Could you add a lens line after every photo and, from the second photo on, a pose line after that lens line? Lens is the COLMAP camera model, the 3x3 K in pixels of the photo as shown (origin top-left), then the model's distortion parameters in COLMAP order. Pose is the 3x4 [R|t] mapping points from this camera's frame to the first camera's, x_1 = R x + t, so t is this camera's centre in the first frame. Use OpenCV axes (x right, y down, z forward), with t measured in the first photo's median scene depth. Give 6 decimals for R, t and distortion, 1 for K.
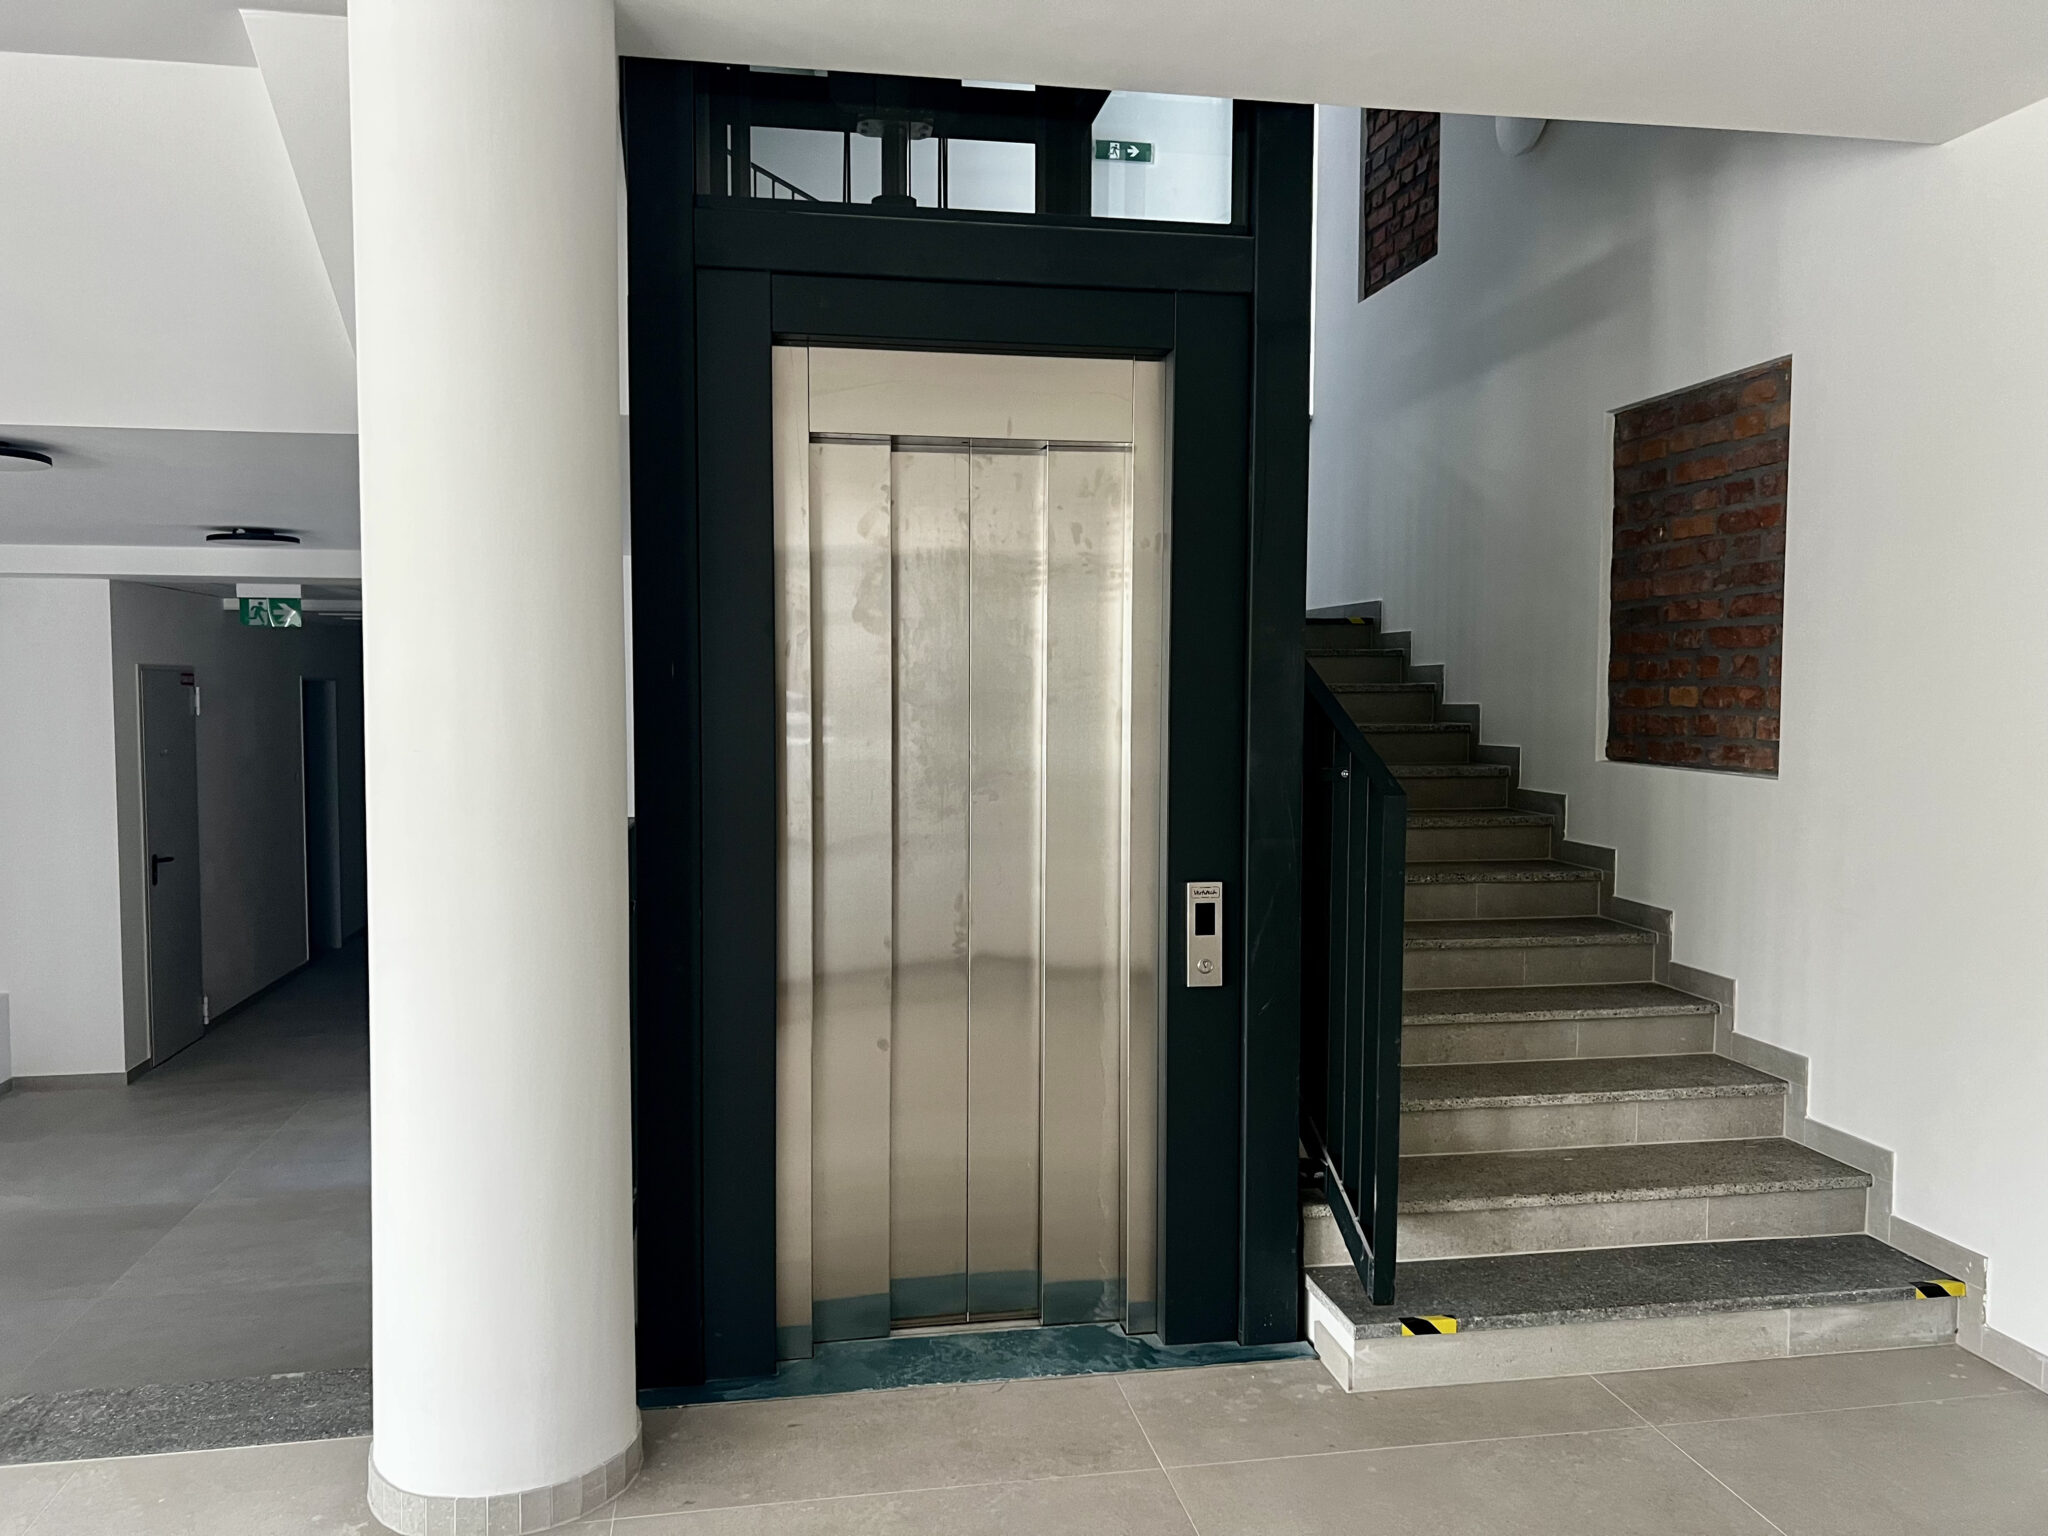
lens RADIAL K [[1525.6, 0, 1020.3], [0, 1525.6, 766.7], [0, 0, 1]] dist [0.034044, -0.034358]
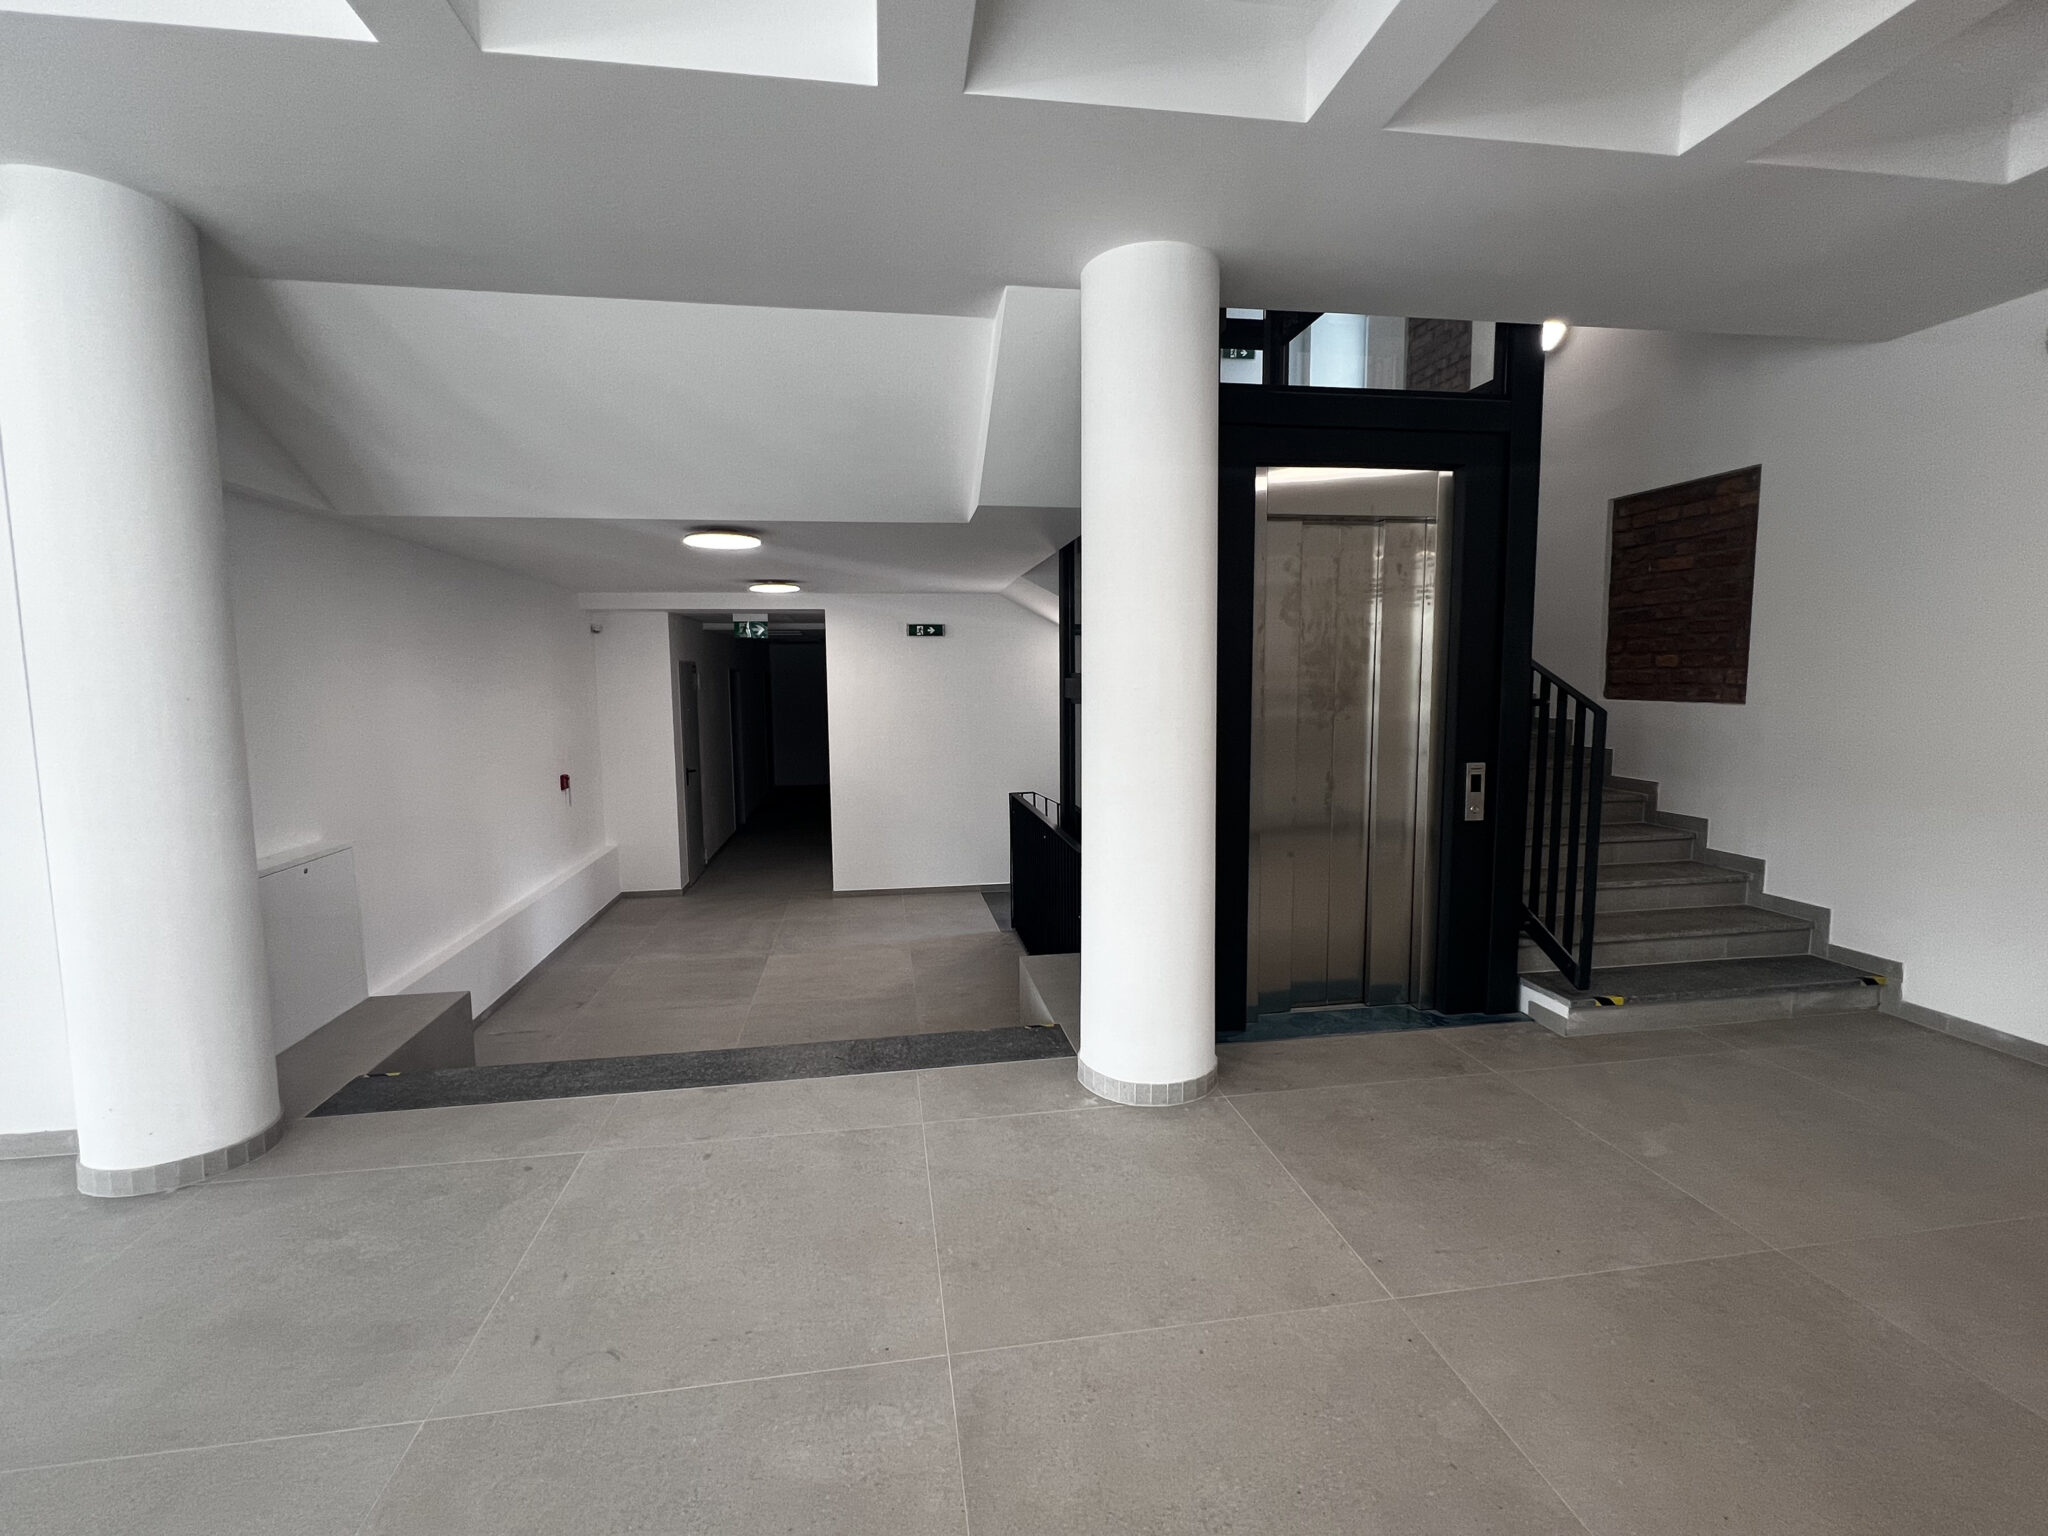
lens RADIAL K [[892.8, 0, 1020.4], [0, 892.8, 768.9], [0, 0, 1]] dist [-0.002130, 0.000385]
pose [[0.999729, -0.010262, -0.020880, -0.381549], [0.011348, 0.998552, 0.052580, 0.020327], [0.020310, -0.052803, 0.998398, -0.061886]]
